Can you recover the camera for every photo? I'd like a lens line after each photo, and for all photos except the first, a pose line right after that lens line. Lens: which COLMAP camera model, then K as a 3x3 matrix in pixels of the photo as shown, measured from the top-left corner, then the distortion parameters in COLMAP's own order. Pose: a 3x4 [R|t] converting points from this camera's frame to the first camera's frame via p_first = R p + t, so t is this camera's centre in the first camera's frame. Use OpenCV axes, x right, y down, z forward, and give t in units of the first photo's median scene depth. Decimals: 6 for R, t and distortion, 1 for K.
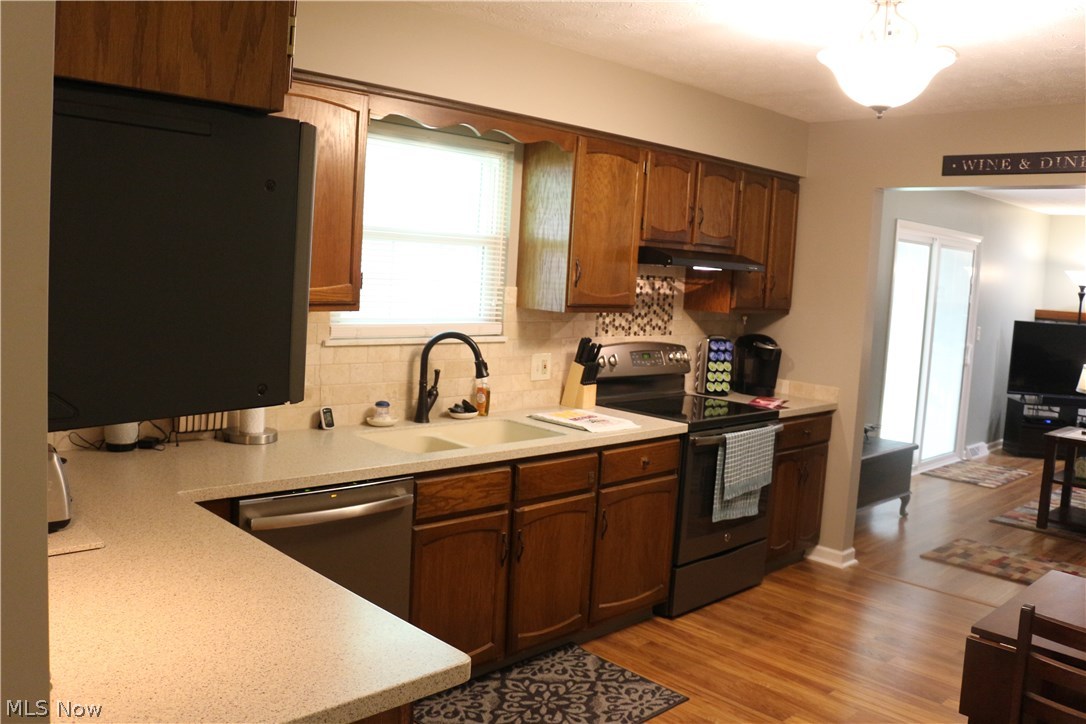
lens RADIAL K [[900.9, 0, 541.9], [0, 900.9, 360.8], [0, 0, 1]] dist [-0.125215, 0.069373]
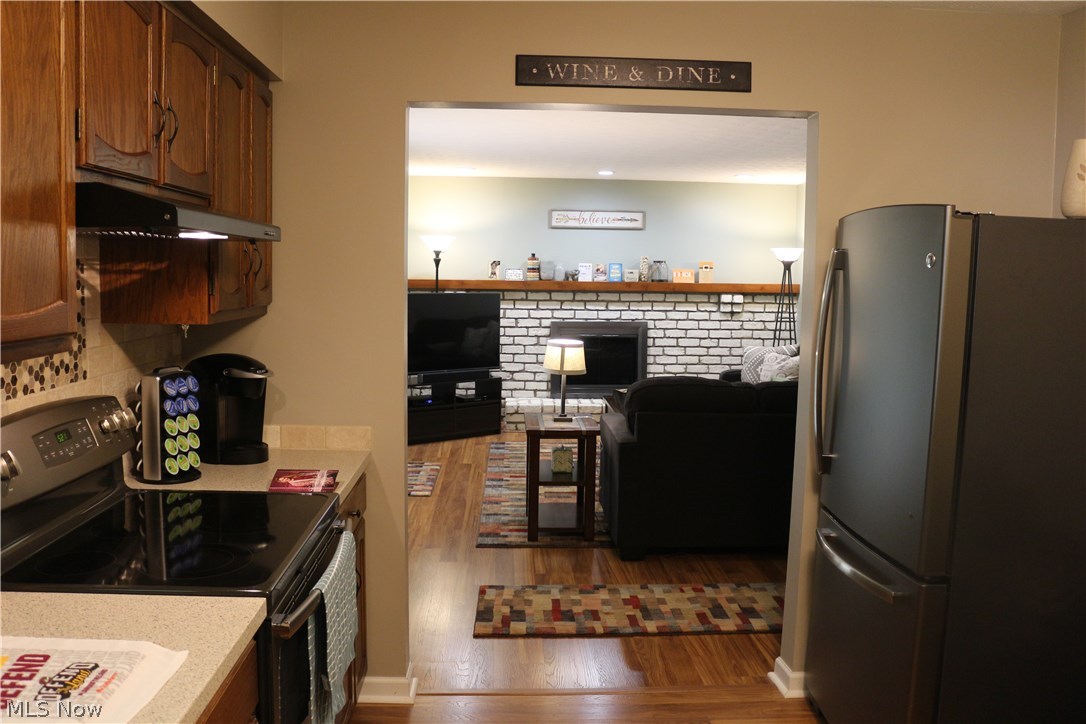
lens RADIAL K [[900.9, 0, 543.2], [0, 900.9, 368.7], [0, 0, 1]] dist [-0.125215, 0.069373]
pose [[0.669765, -0.123384, 0.732251, -0.039080], [0.097185, 0.992182, 0.078291, -0.049002], [-0.736186, 0.018727, 0.676520, 0.511297]]
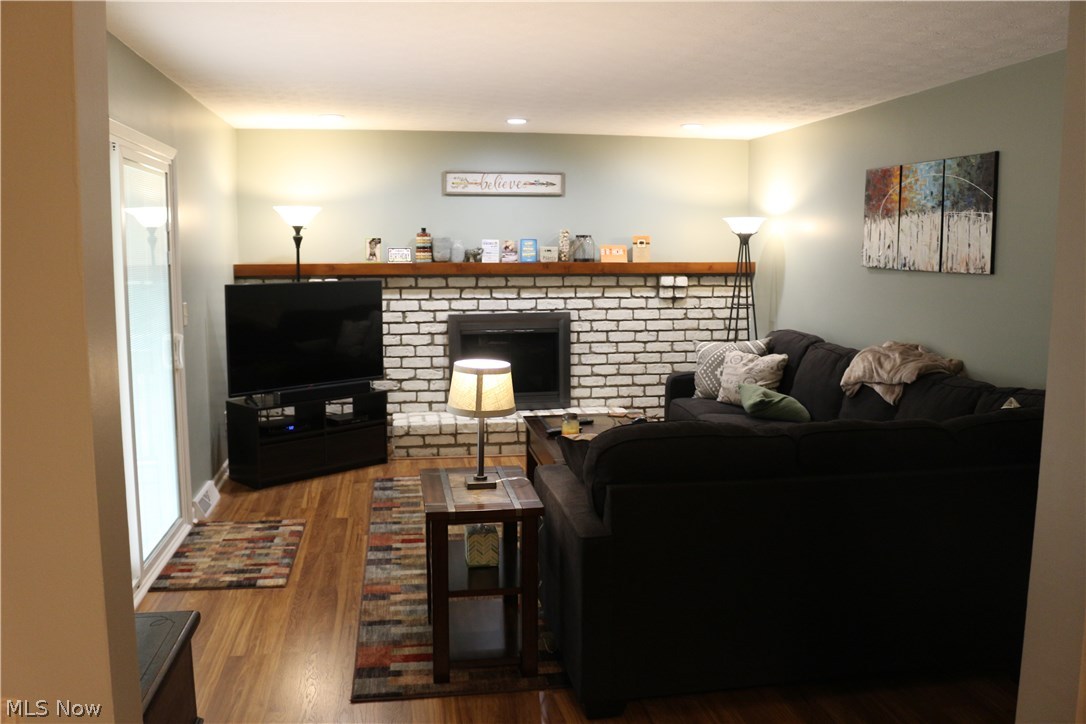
lens RADIAL K [[900.9, 0, 541.3], [0, 900.9, 356.5], [0, 0, 1]] dist [-0.125215, 0.069373]
pose [[0.572993, -0.150833, 0.805561, 0.257663], [0.112335, 0.988096, 0.105108, -0.068090], [-0.811825, 0.030267, 0.583115, 0.795055]]
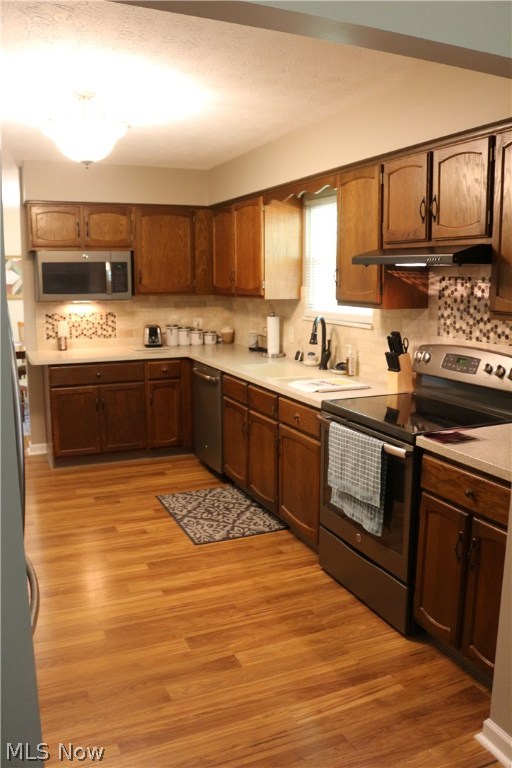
lens RADIAL K [[637.1, 0, 260.7], [0, 637.1, 381.6], [0, 0, 1]] dist [-0.125215, 0.069373]
pose [[-0.348530, 0.101313, -0.931806, 0.799623], [-0.114109, 0.982160, 0.149469, -0.058584], [0.930326, 0.158422, -0.330752, 1.003364]]
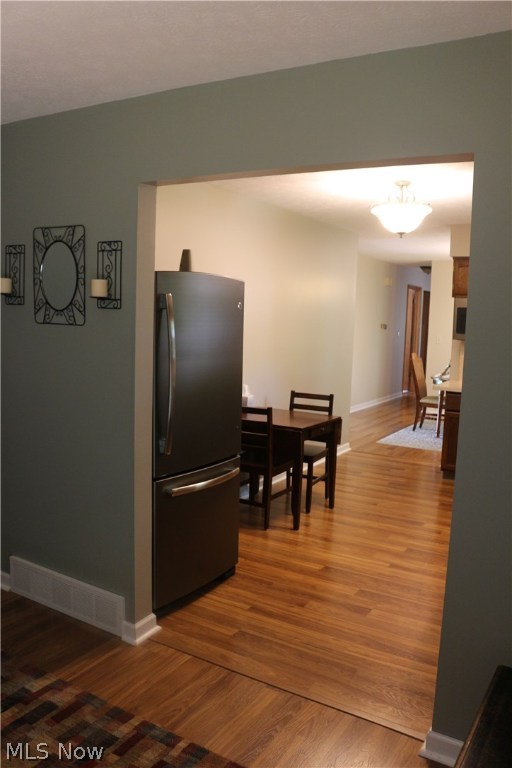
lens RADIAL K [[637.1, 0, 255.4], [0, 637.1, 384.1], [0, 0, 1]] dist [-0.125215, 0.069373]
pose [[-0.965582, -0.054269, -0.254374, 0.641213], [-0.106986, 0.974294, 0.198254, -0.113380], [0.237077, 0.218645, -0.946567, 1.426496]]
